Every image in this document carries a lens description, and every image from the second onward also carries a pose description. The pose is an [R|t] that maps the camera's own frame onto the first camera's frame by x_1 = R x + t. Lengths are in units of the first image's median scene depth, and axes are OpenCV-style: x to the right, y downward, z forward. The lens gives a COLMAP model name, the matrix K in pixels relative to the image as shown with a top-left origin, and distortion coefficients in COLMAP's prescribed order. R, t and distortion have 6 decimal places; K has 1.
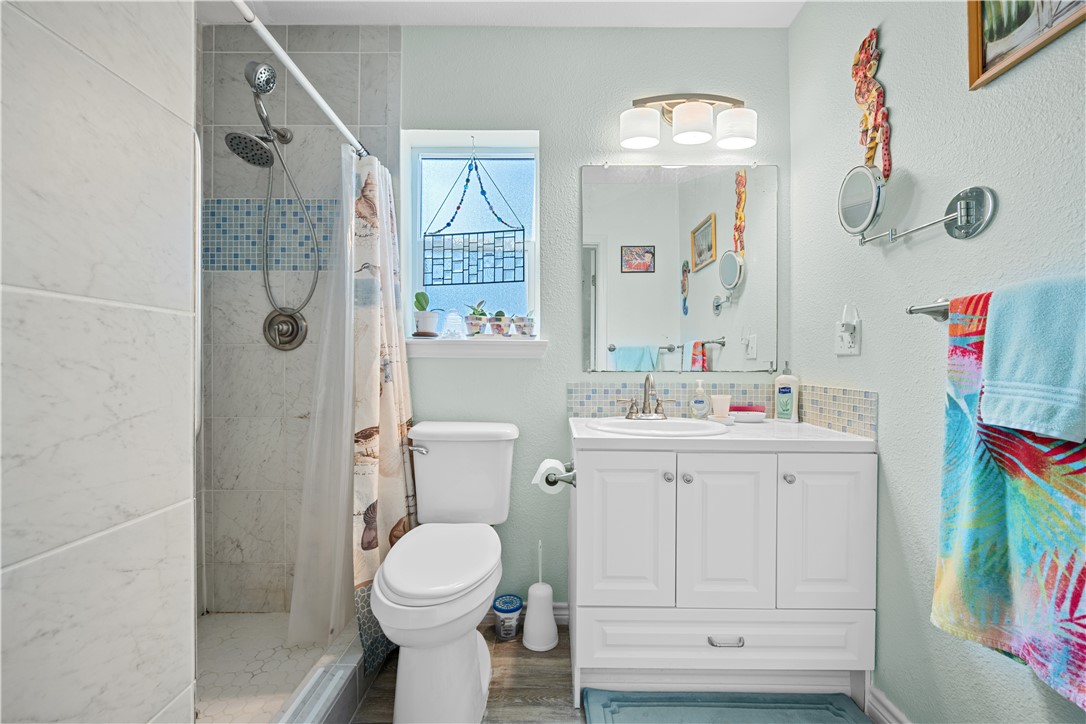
lens RADIAL K [[428.8, 0, 547.9], [0, 428.8, 364.0], [0, 0, 1]] dist [-0.002188, 0.000041]
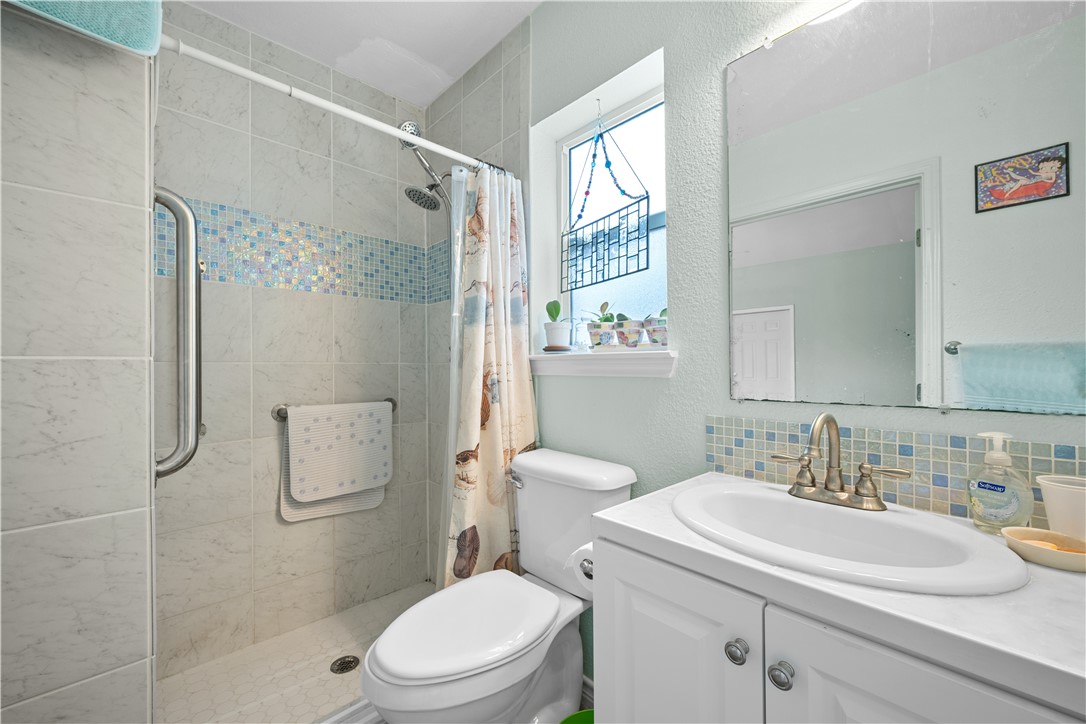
lens RADIAL K [[428.8, 0, 546.1], [0, 428.8, 365.6], [0, 0, 1]] dist [-0.002188, 0.000041]
pose [[0.693347, -0.011800, -0.720507, 0.345869], [0.010895, 0.999923, -0.005892, -0.030375], [0.720522, -0.003765, 0.693422, 0.391979]]
